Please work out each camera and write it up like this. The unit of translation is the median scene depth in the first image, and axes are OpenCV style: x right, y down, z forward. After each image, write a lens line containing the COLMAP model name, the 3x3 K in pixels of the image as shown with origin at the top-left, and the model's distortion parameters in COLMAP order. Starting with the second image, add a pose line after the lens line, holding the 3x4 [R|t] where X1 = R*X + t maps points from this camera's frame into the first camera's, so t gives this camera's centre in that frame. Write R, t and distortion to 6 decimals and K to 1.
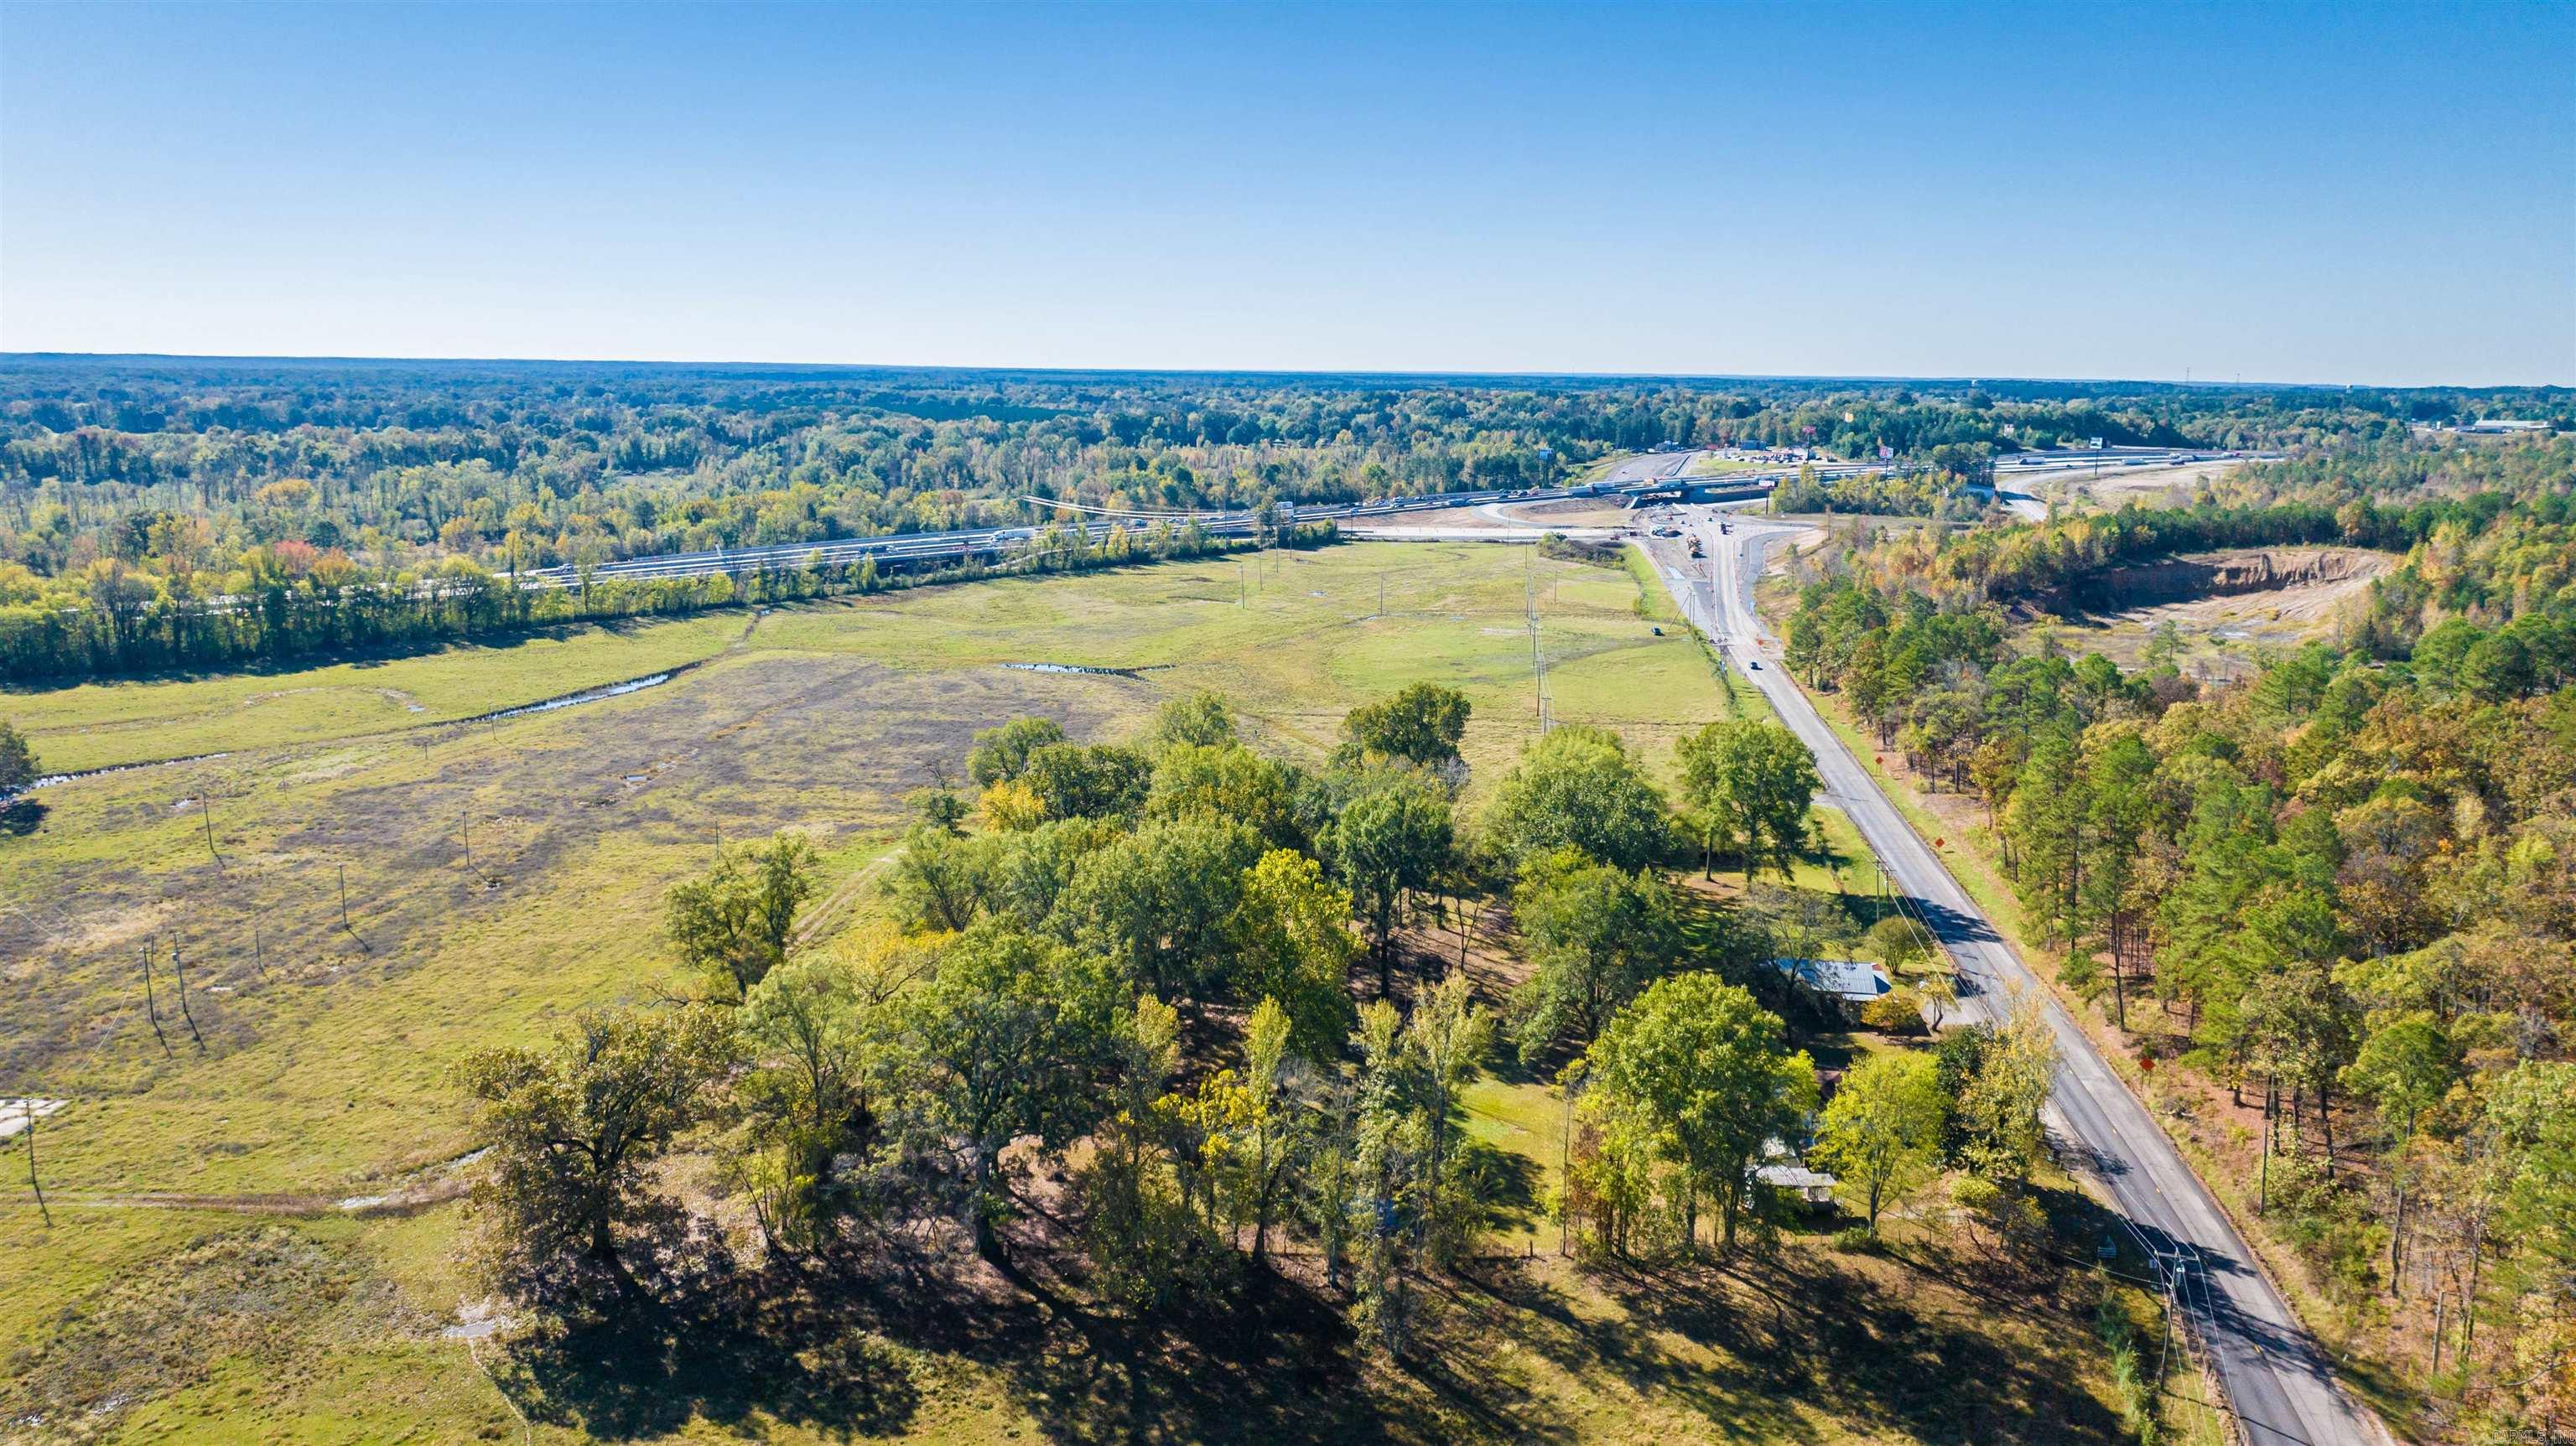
lens RADIAL K [[1813.4, 0, 1288.4], [0, 1813.4, 723.0], [0, 0, 1]] dist [-0.036902, 0.031537]
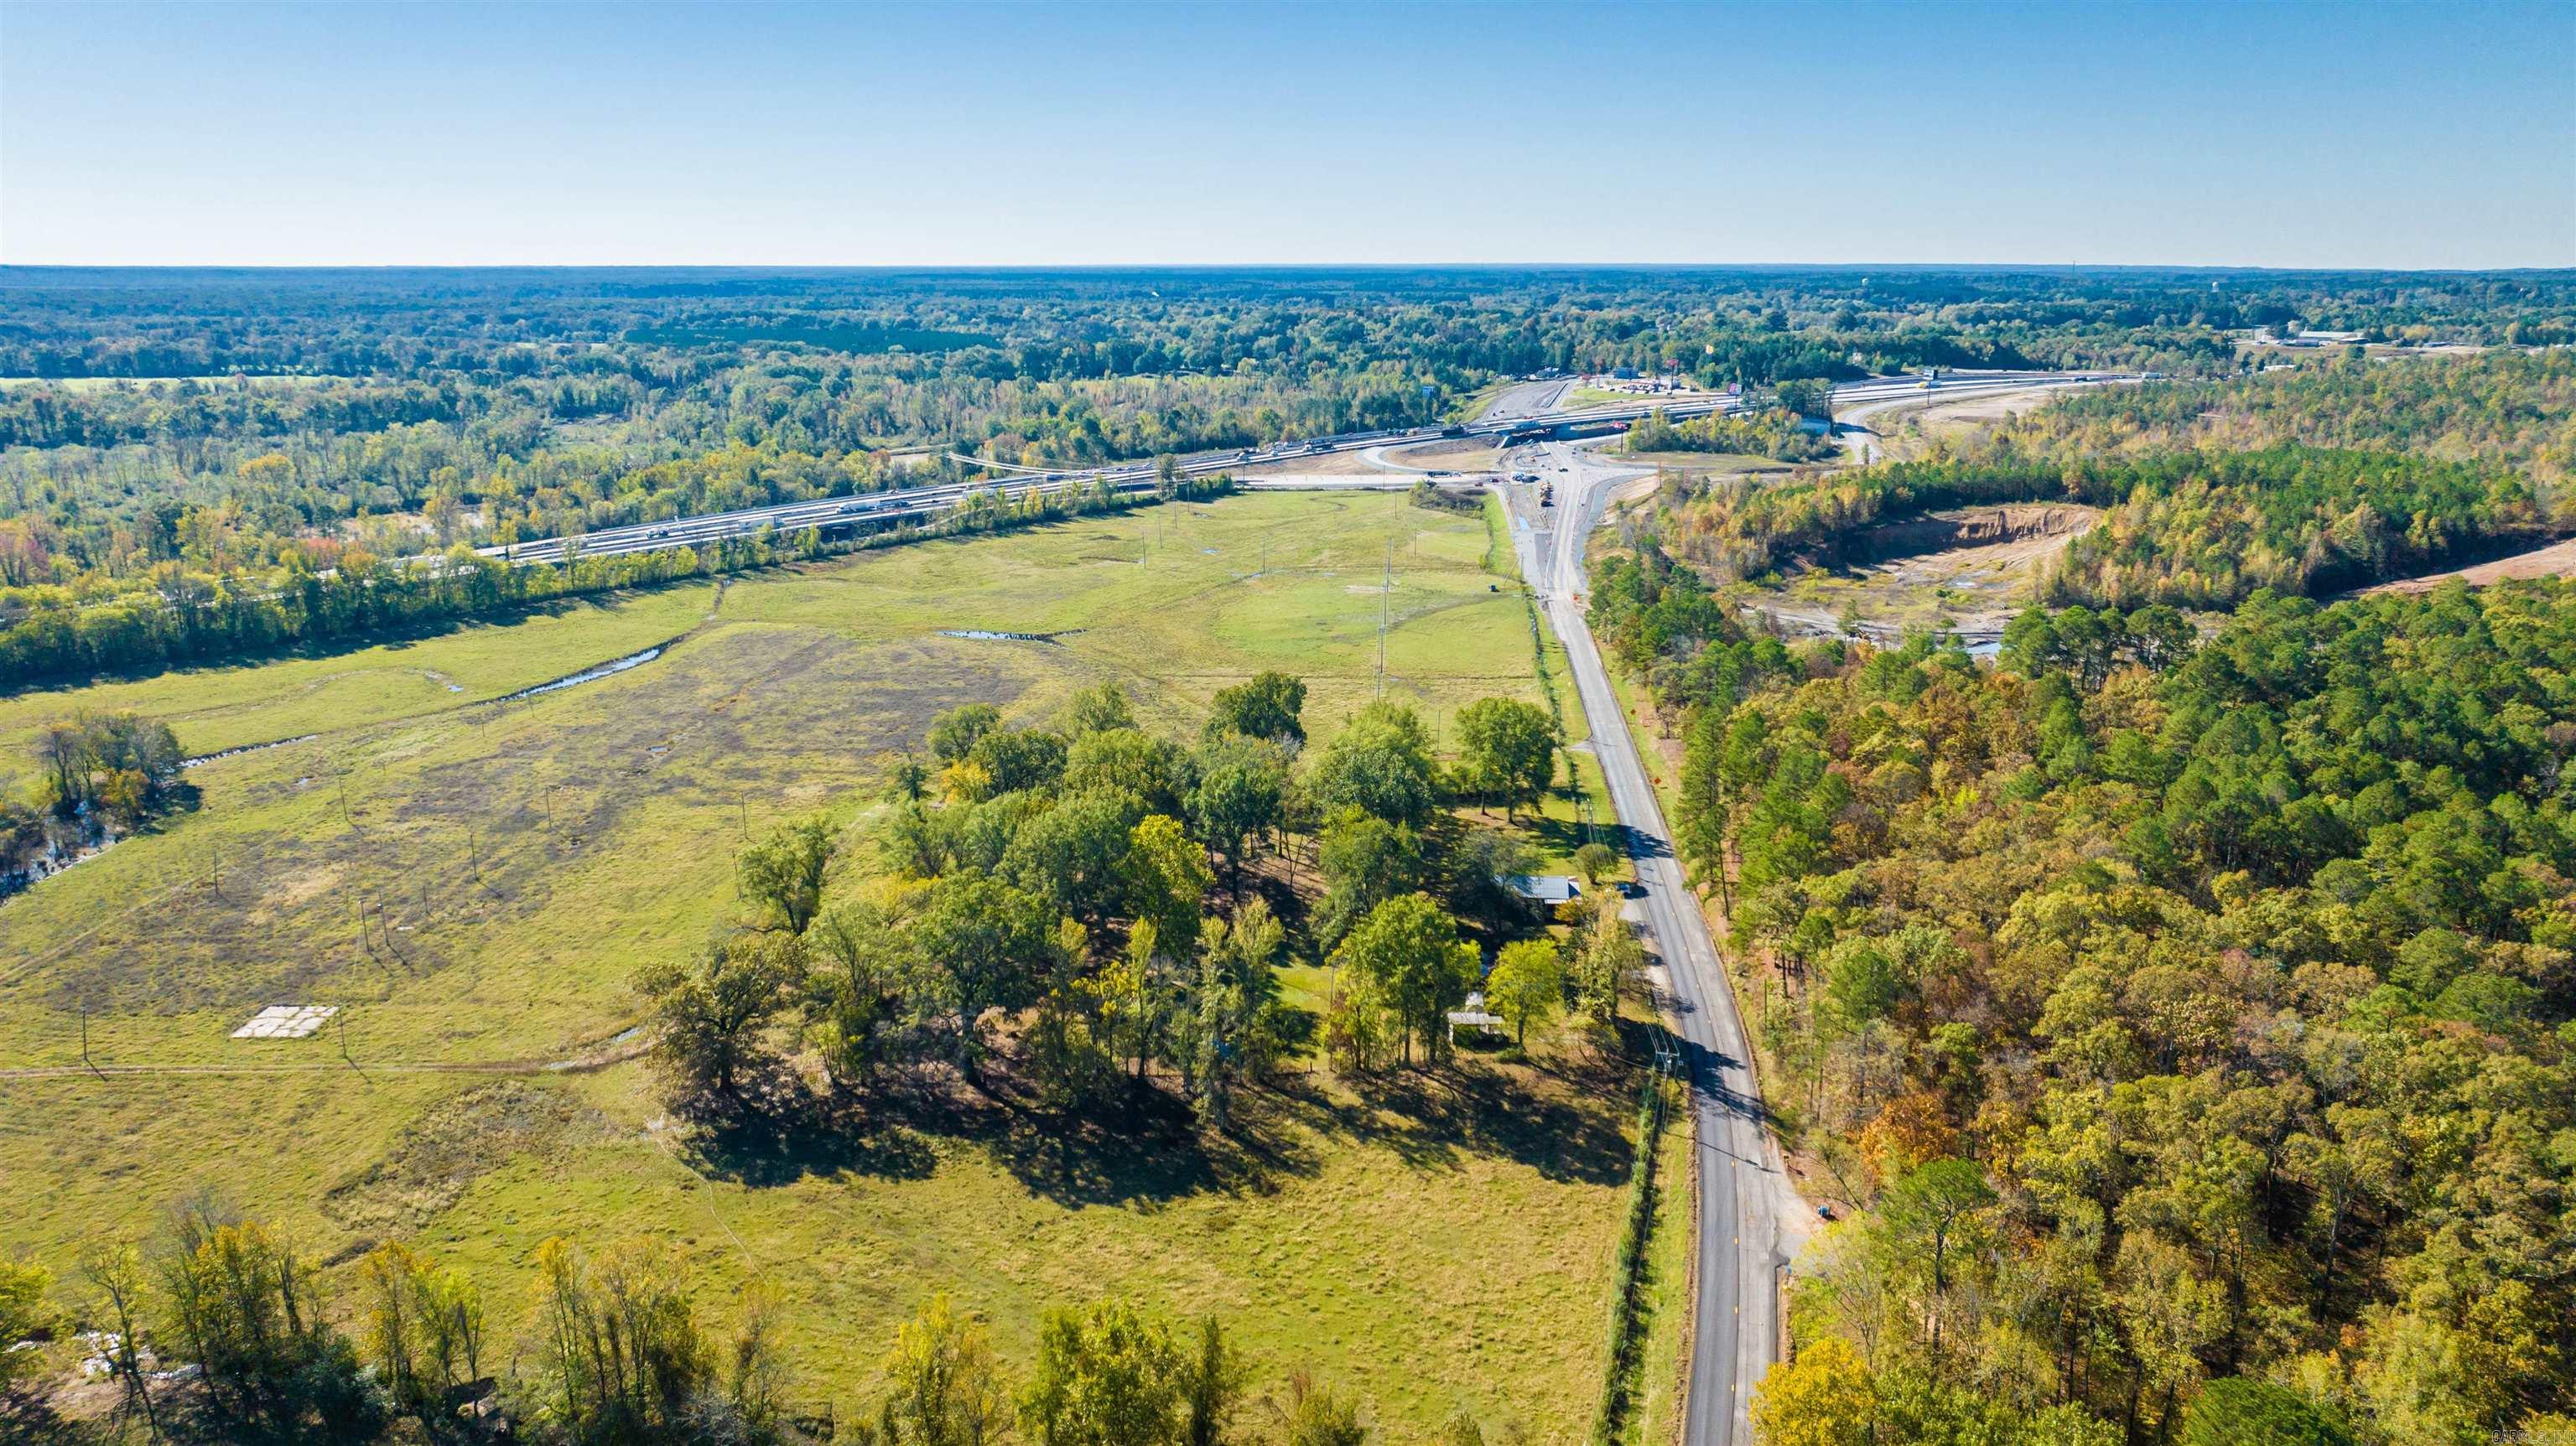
lens RADIAL K [[1813.4, 0, 1295.5], [0, 1813.4, 713.8], [0, 0, 1]] dist [-0.036902, 0.031537]
pose [[0.998597, -0.023587, 0.047406, 0.018514], [0.021072, 0.998379, 0.052869, -0.039078], [-0.048576, -0.051796, 0.997476, -0.212036]]
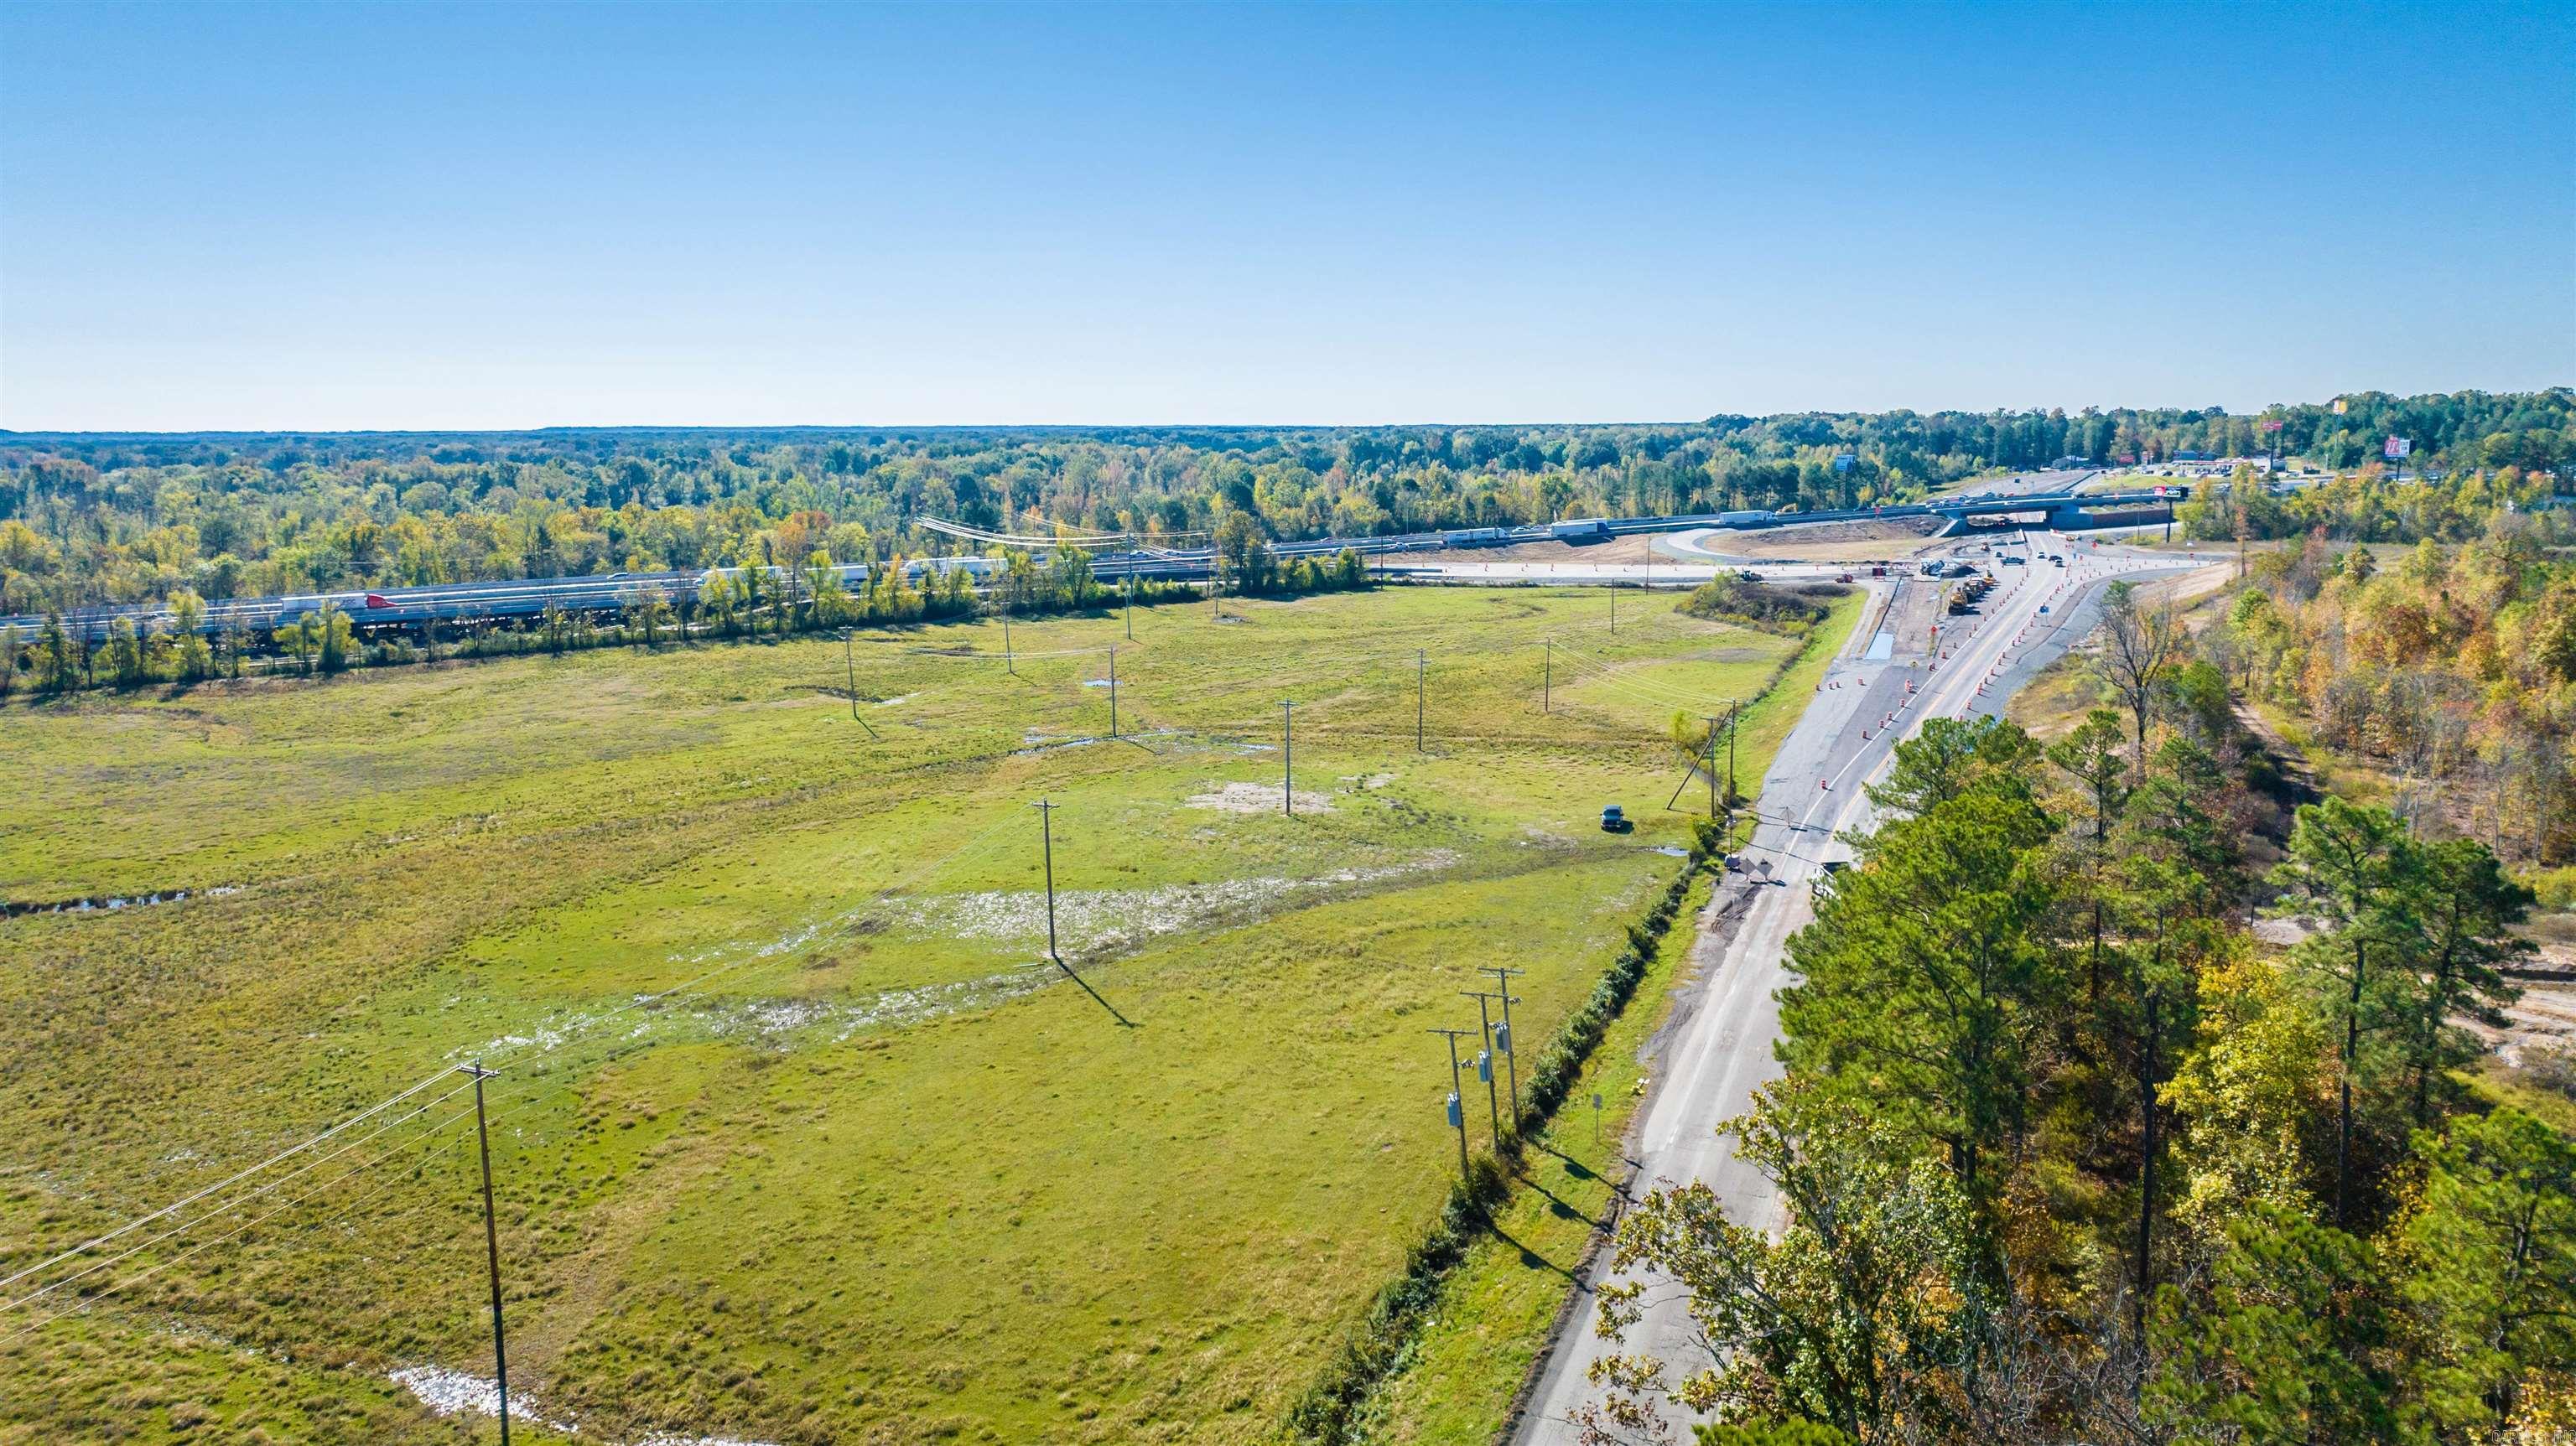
lens RADIAL K [[1813.4, 0, 1281.5], [0, 1813.4, 725.7], [0, 0, 1]] dist [-0.036902, 0.031537]
pose [[0.969869, 0.018104, -0.242951, 0.261773], [-0.025506, 0.999300, -0.027355, -0.066365], [0.242286, 0.032727, 0.969653, 0.738077]]
